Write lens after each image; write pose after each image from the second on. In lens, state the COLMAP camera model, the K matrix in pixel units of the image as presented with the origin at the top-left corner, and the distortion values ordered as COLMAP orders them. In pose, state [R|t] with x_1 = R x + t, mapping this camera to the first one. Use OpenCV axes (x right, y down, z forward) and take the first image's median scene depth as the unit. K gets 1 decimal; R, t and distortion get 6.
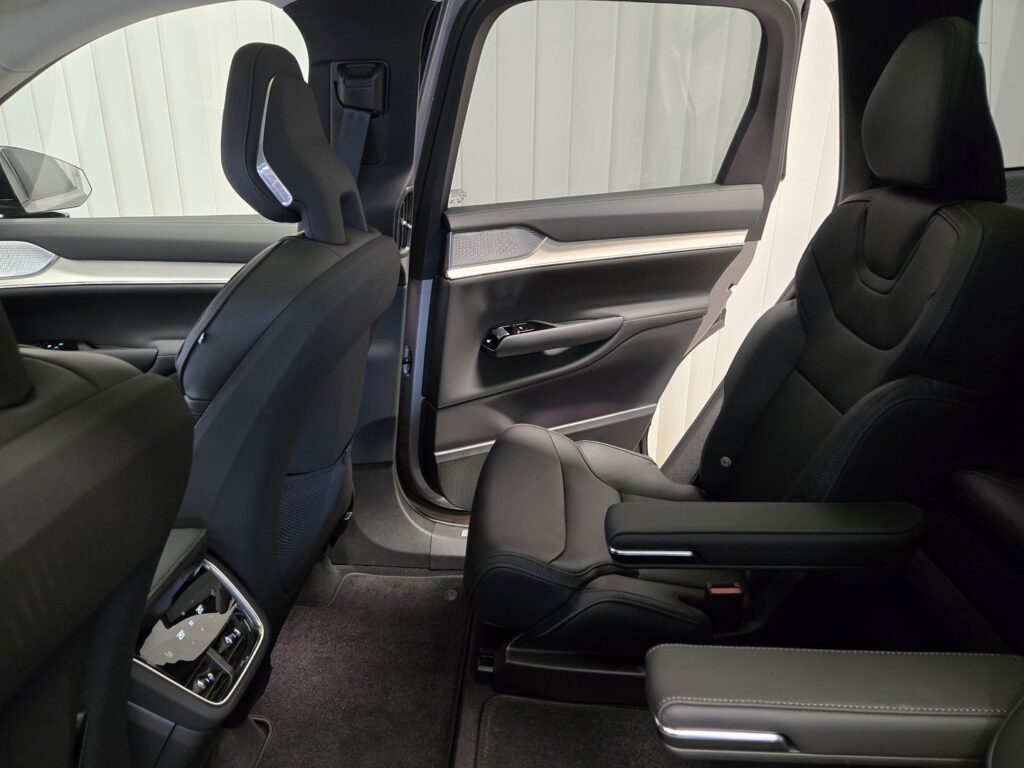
lens RADIAL K [[695.2, 0, 496.3], [0, 695.2, 383.4], [0, 0, 1]] dist [0.074901, -0.000768]
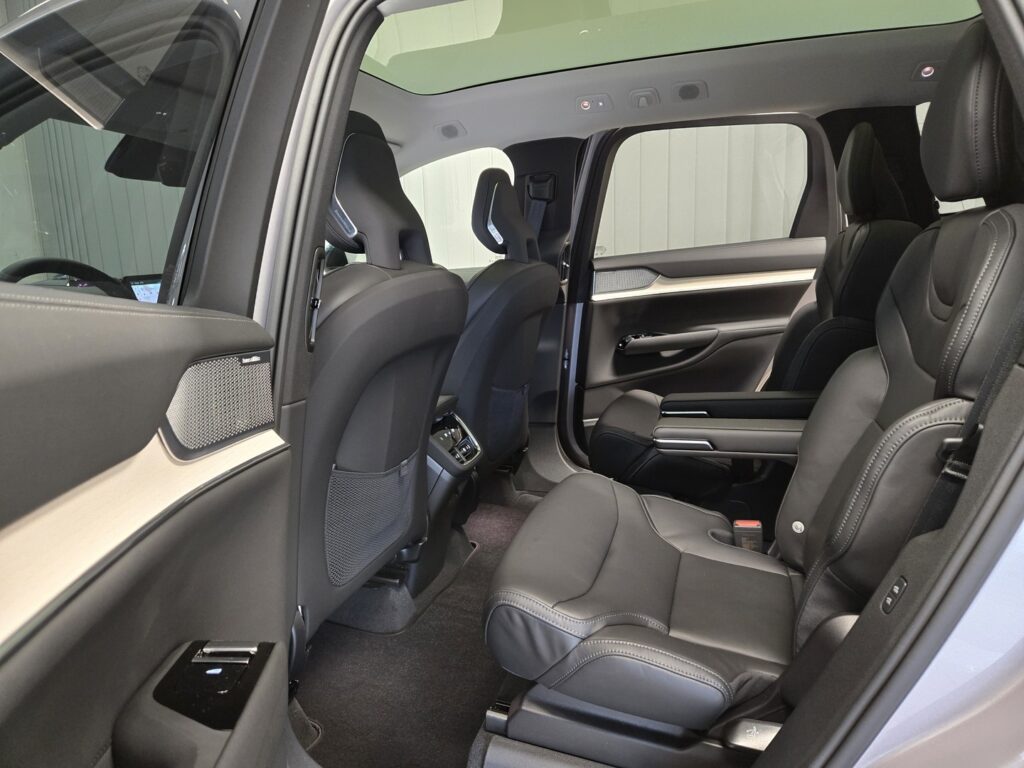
lens RADIAL K [[695.2, 0, 496.3], [0, 695.2, 383.4], [0, 0, 1]] dist [0.074901, -0.000768]
pose [[0.965161, 0.004573, -0.261618, 0.131455], [-0.043796, 0.988566, -0.144290, 0.266121], [0.257967, 0.150721, 0.954325, -0.519870]]
